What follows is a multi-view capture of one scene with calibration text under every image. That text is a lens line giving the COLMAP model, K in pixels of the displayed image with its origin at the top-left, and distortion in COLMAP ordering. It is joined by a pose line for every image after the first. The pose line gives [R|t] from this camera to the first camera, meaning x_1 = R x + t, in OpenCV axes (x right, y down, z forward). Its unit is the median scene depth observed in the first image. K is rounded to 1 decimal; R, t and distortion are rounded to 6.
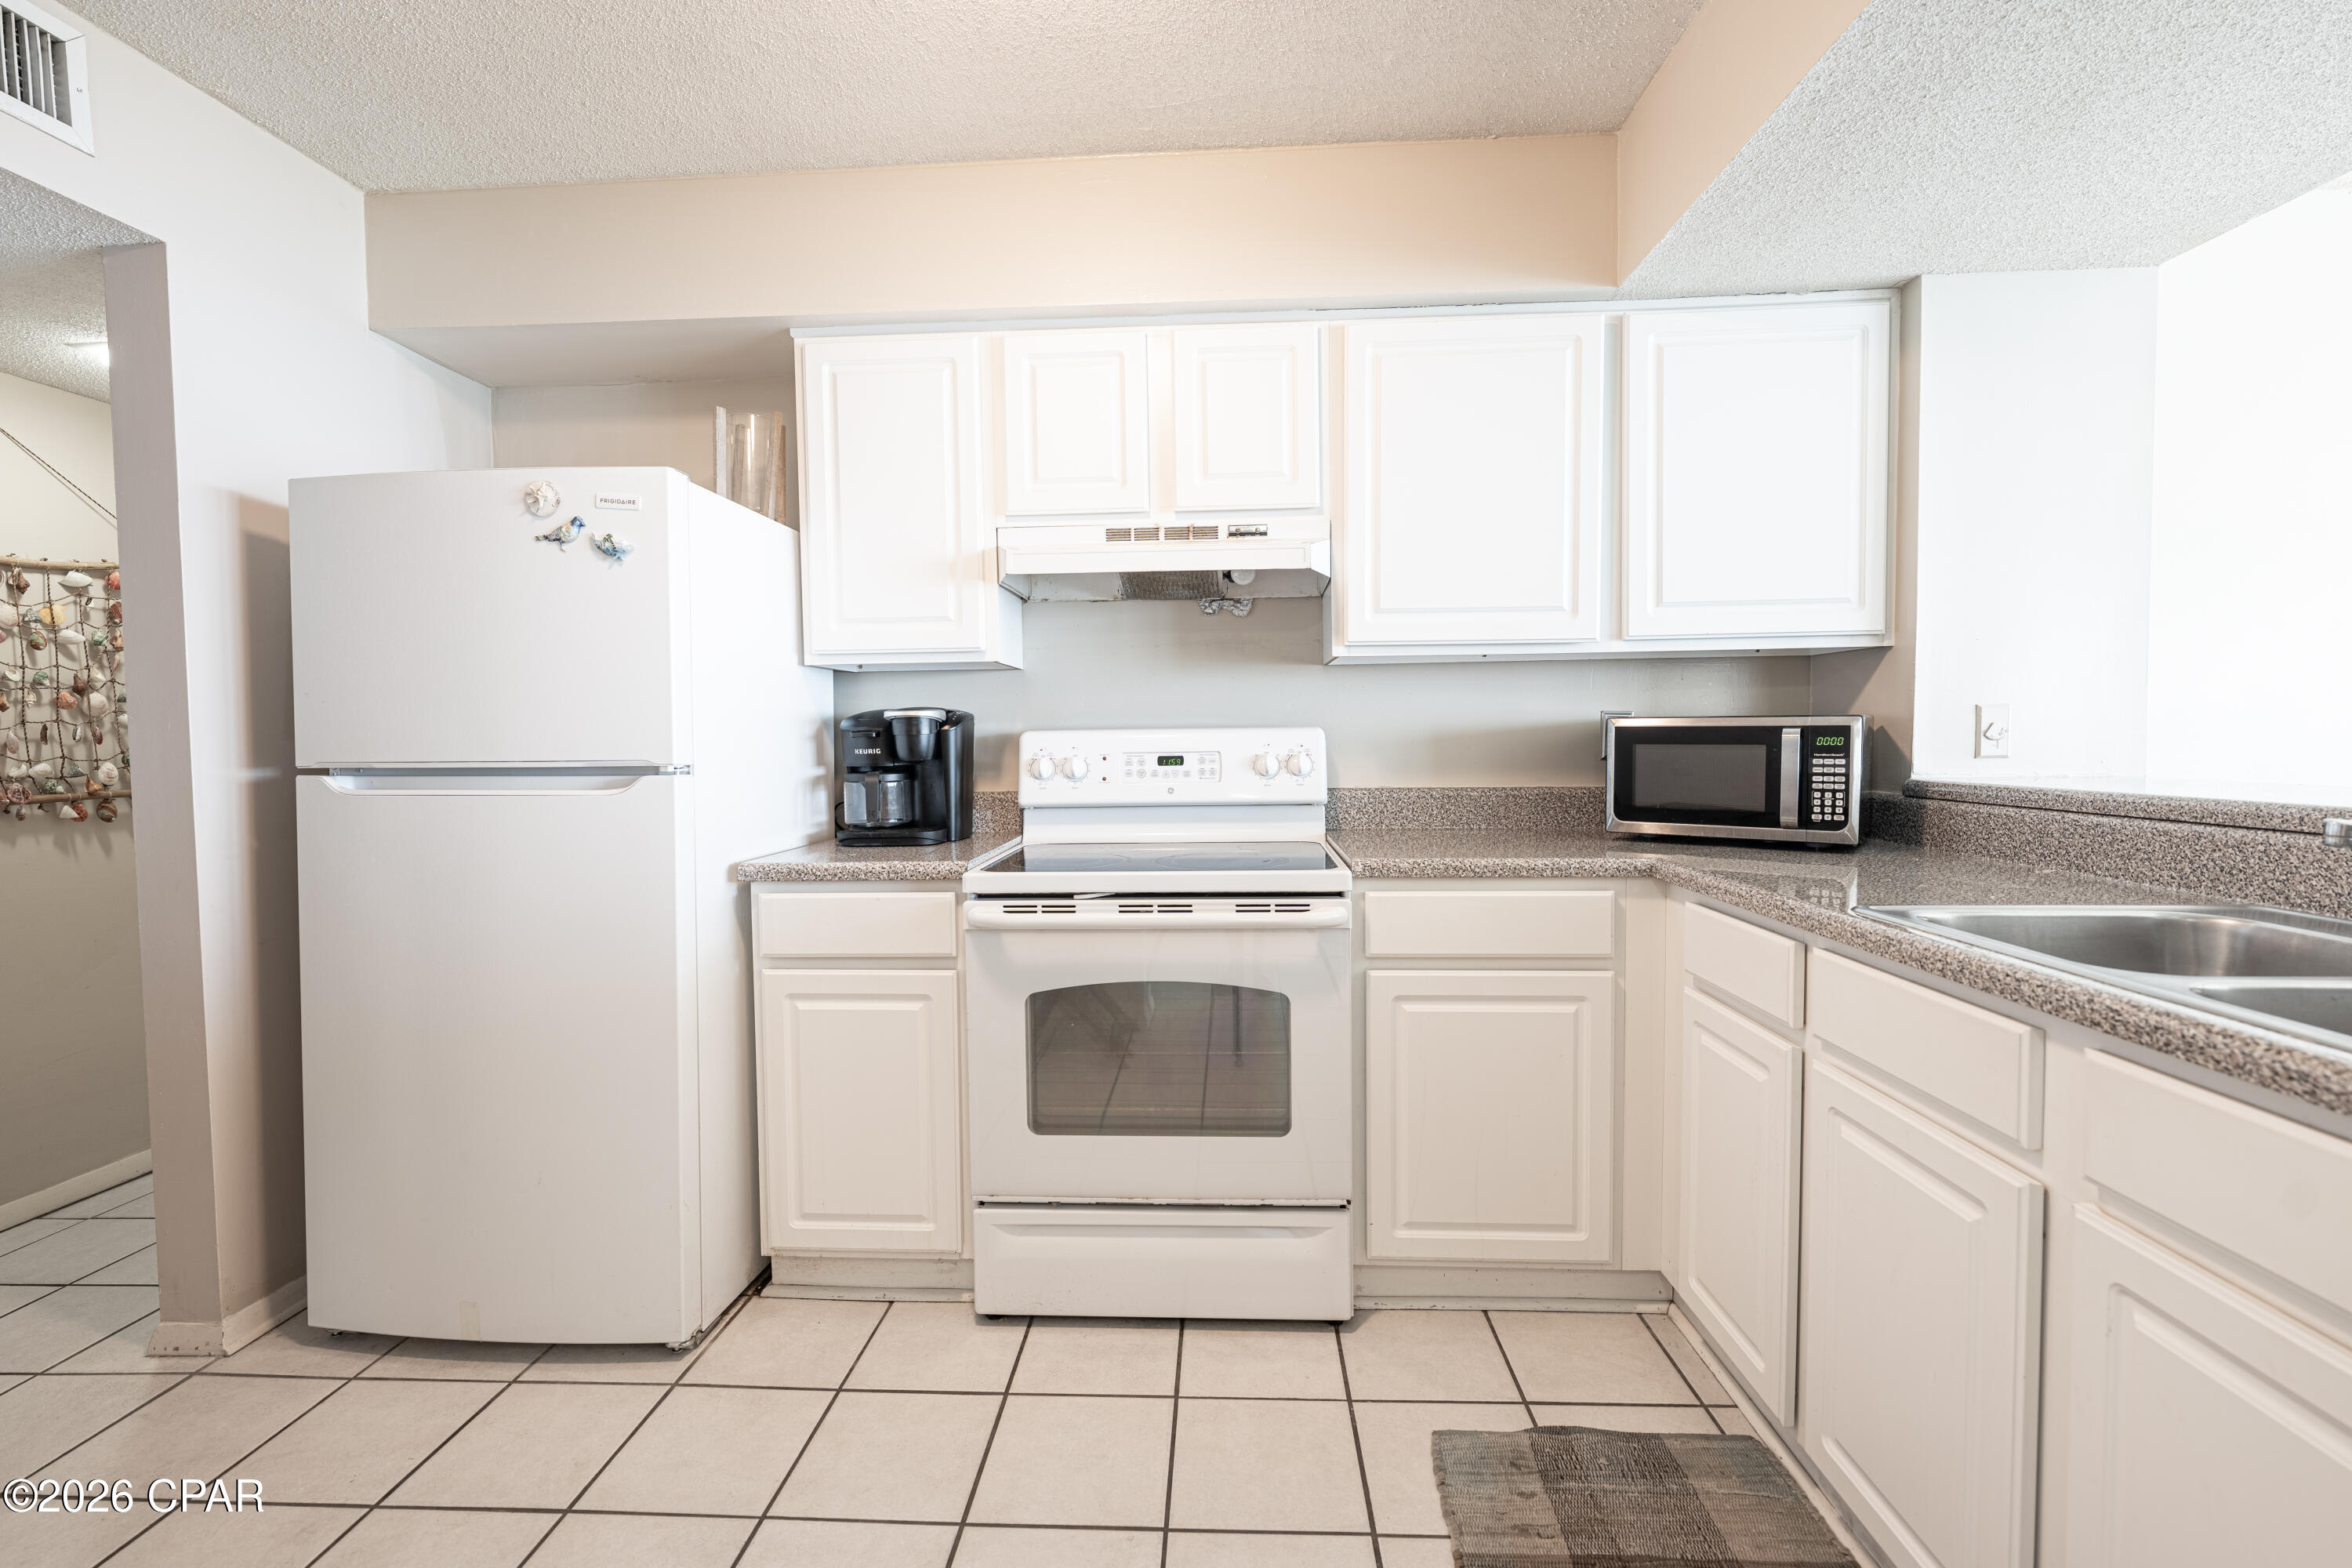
lens RADIAL K [[1025.2, 0, 1184.2], [0, 1025.2, 779.8], [0, 0, 1]] dist [-0.000419, -0.000558]
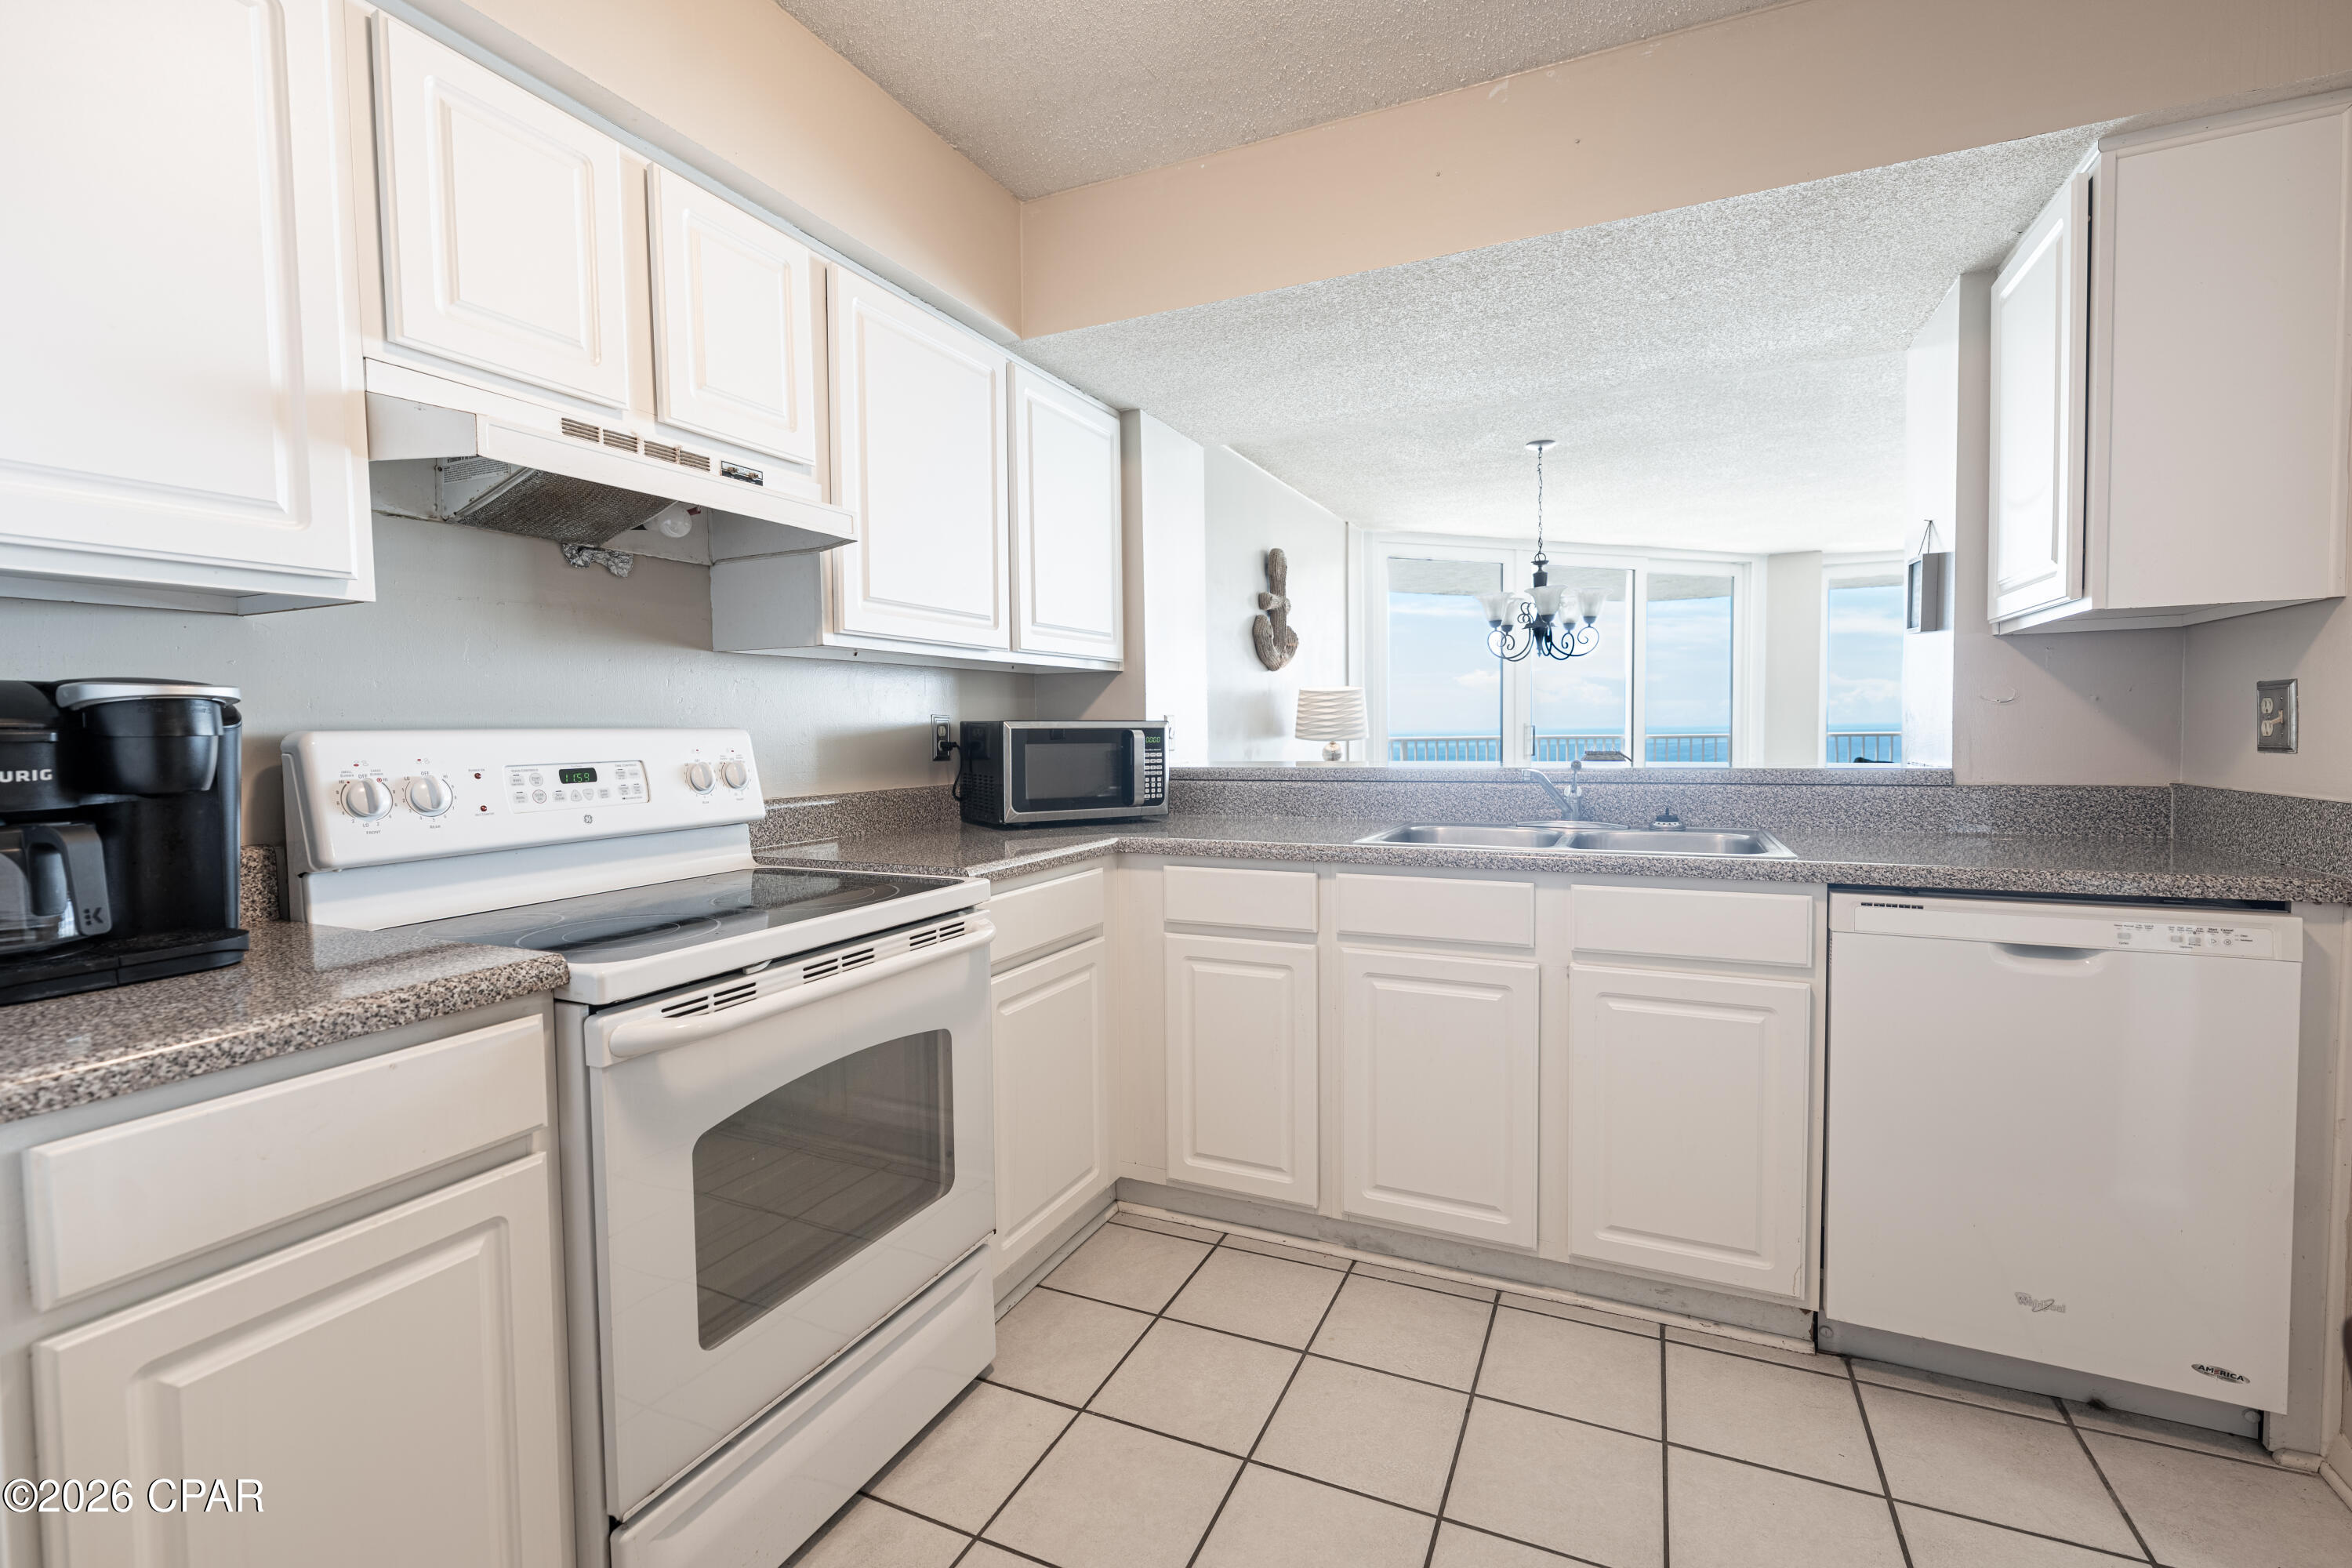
lens RADIAL K [[1025.2, 0, 1184.2], [0, 1025.2, 779.8], [0, 0, 1]] dist [-0.000419, -0.000558]
pose [[0.371931, -0.040305, 0.927385, -0.539528], [0.049618, 0.998492, 0.023496, -0.012858], [-0.926933, 0.037276, 0.373370, 0.404974]]
